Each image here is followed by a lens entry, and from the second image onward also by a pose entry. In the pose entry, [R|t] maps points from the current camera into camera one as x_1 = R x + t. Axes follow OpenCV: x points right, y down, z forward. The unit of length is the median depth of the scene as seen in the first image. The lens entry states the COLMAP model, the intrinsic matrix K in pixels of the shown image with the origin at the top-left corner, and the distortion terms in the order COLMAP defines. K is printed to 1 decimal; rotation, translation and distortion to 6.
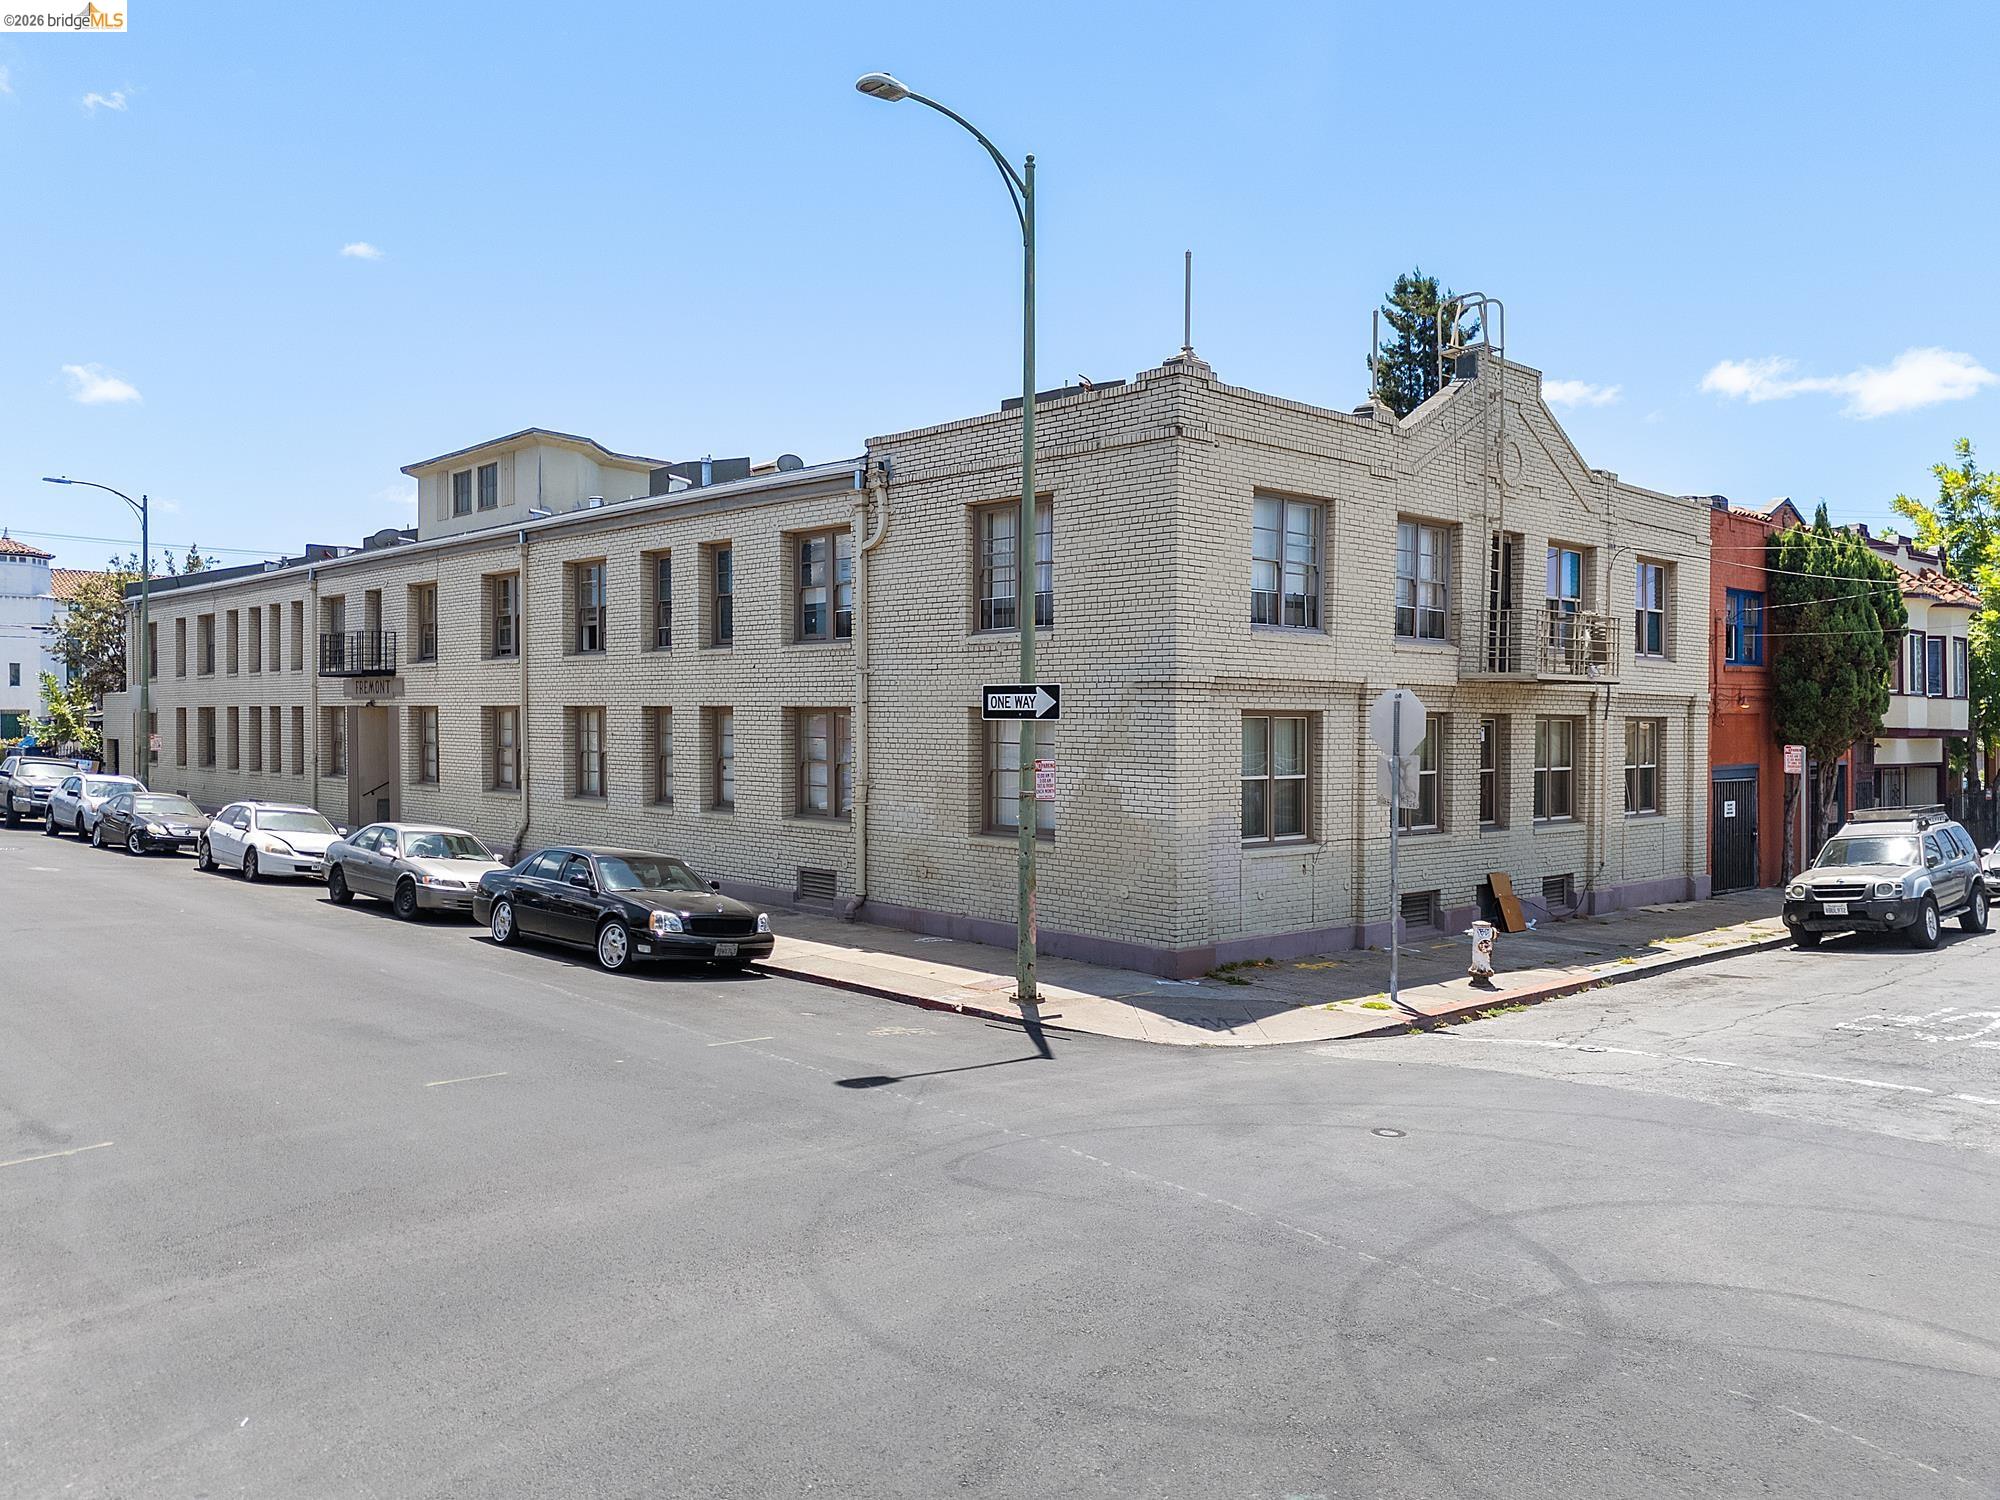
lens RADIAL K [[1496.2, 0, 994.5], [0, 1496.2, 713.0], [0, 0, 1]] dist [0.080409, -0.100624]
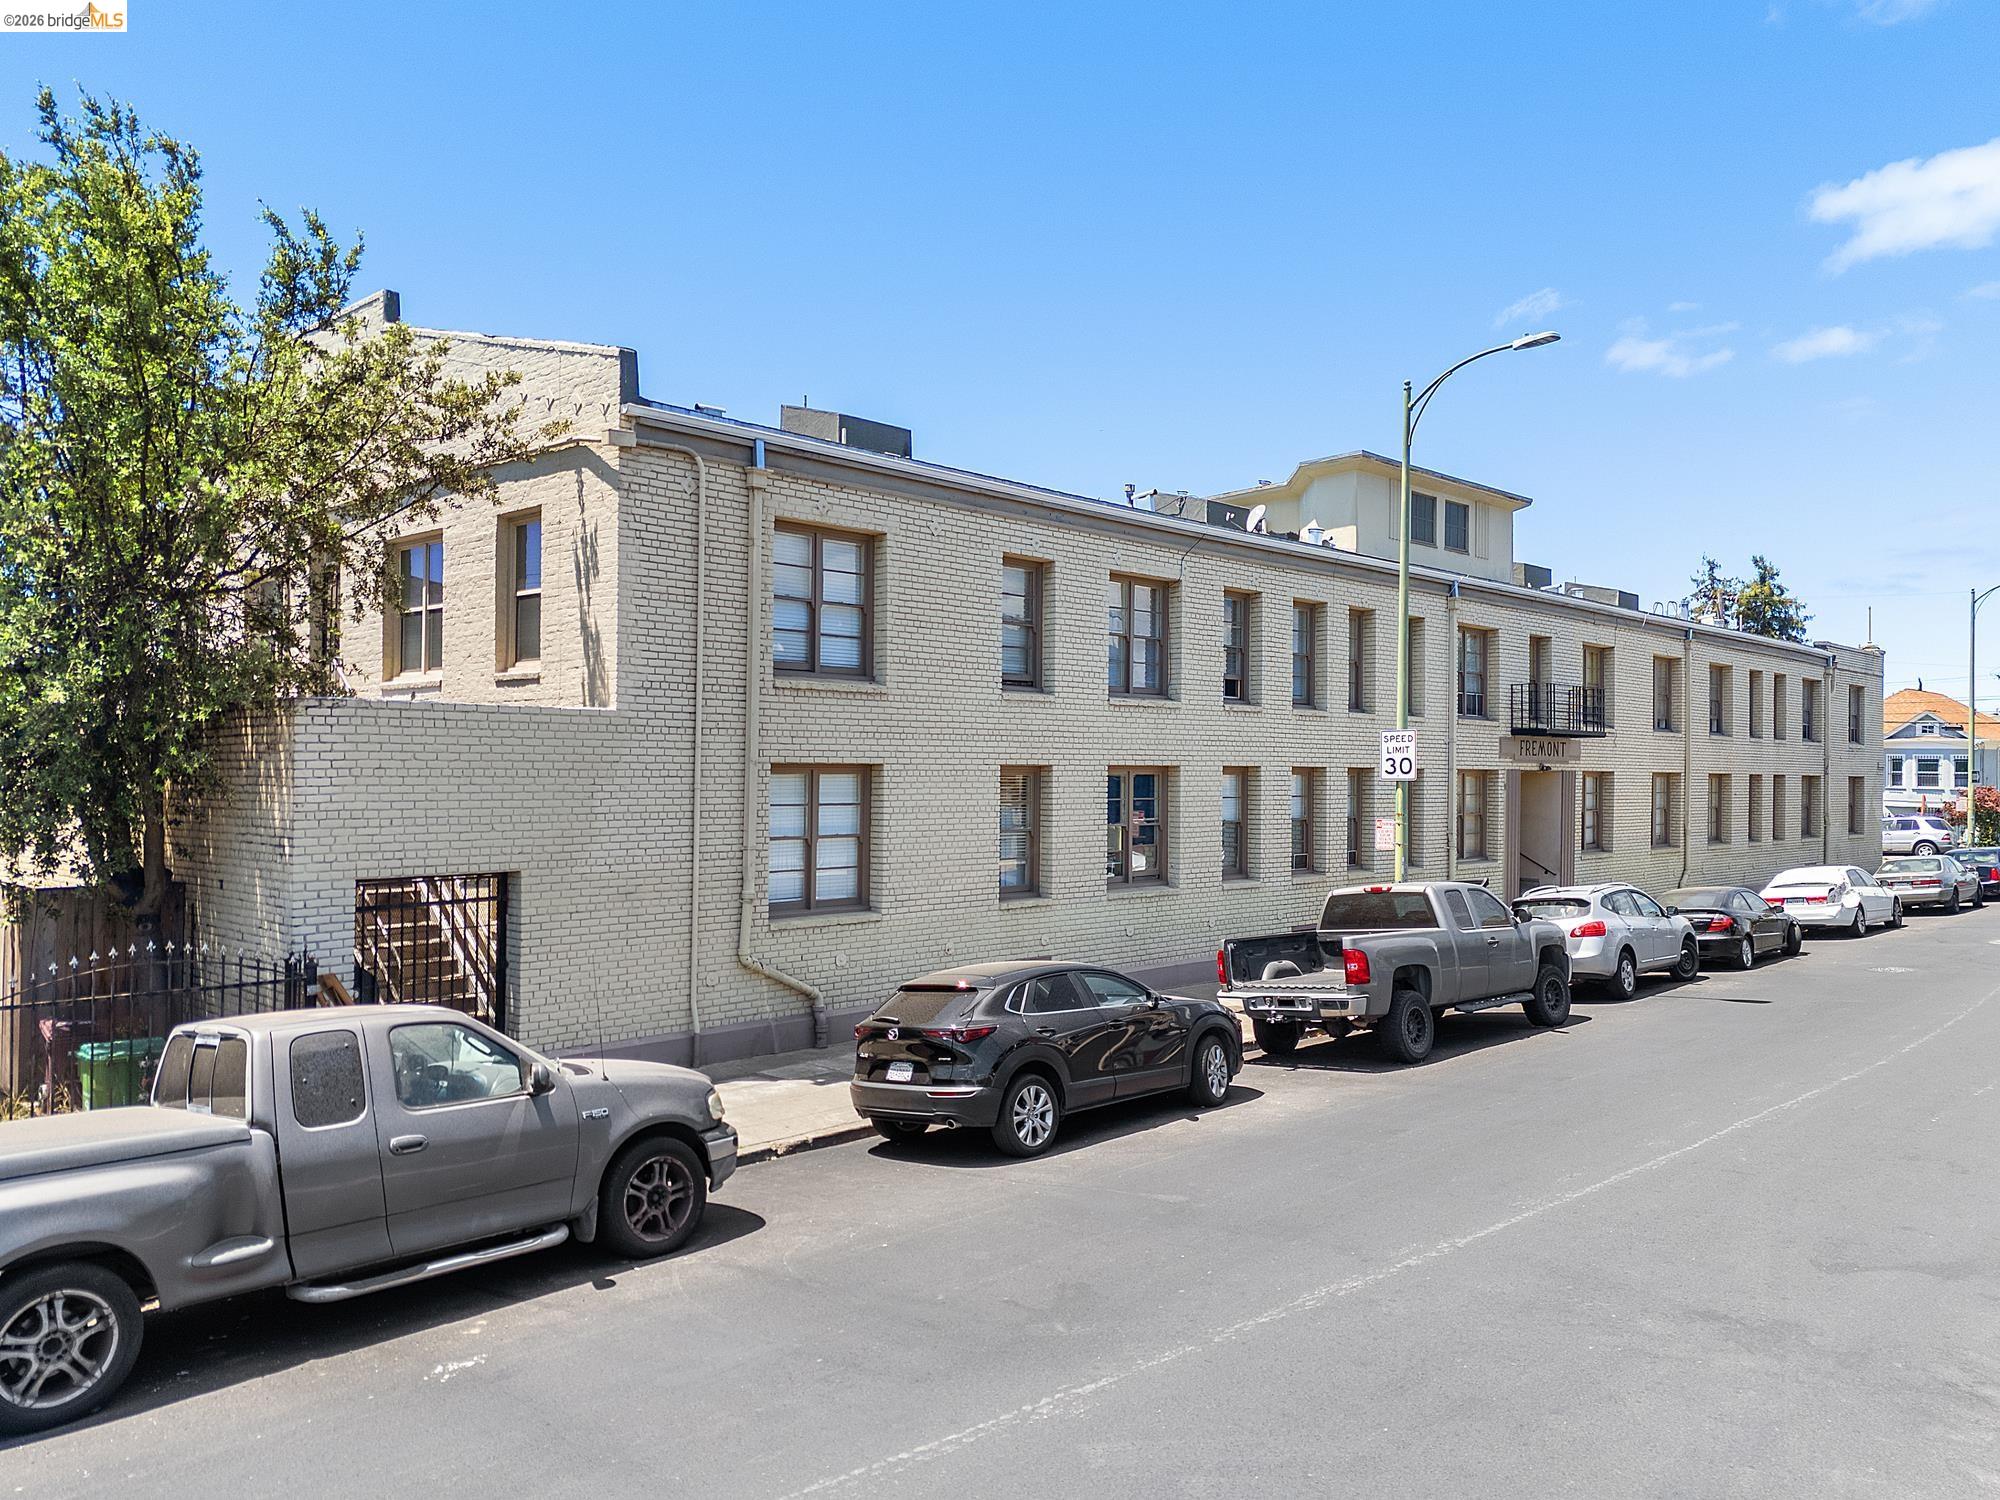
lens RADIAL K [[1479.9, 0, 1000.0], [0, 1479.9, 750.0], [0, 0, 1]] dist [0.072195, -0.065542]
pose [[-0.039747, 0.006549, 0.999188, -1.802118], [-0.009339, 0.999932, -0.006925, -0.010575], [-0.999166, -0.009607, -0.039683, 1.929345]]
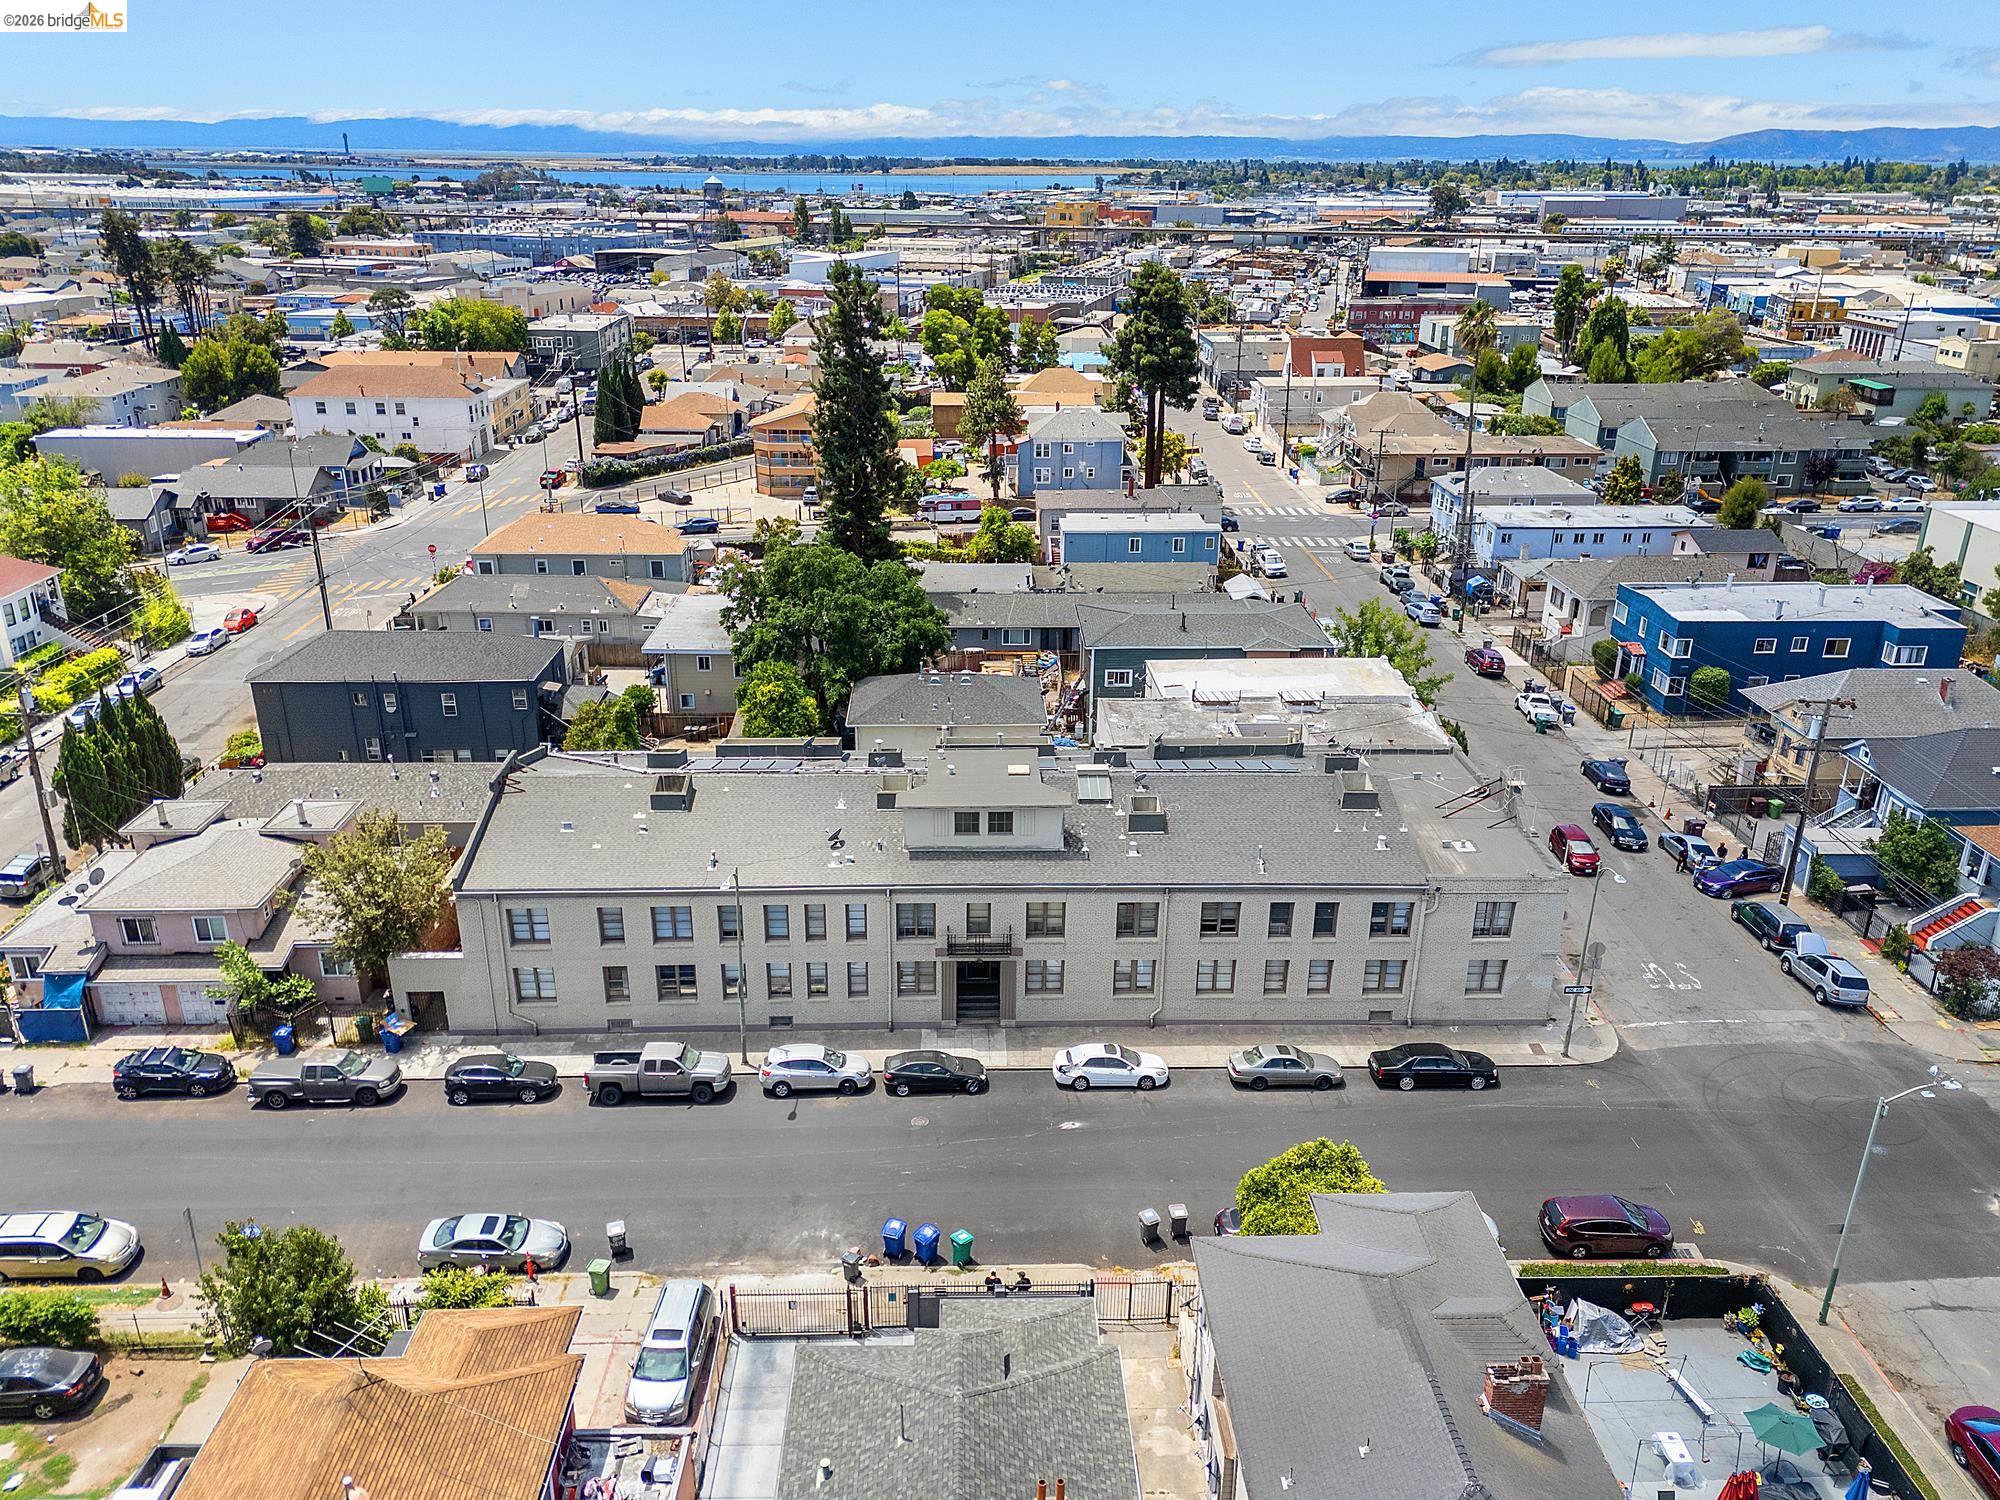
lens RADIAL K [[1479.9, 0, 1000.0], [0, 1479.9, 750.0], [0, 0, 1]] dist [0.072195, -0.065542]
pose [[0.662198, -0.275043, 0.697026, -2.230733], [-0.006713, 0.927985, 0.372557, -1.285258], [-0.749299, -0.251386, 0.612663, -0.052687]]
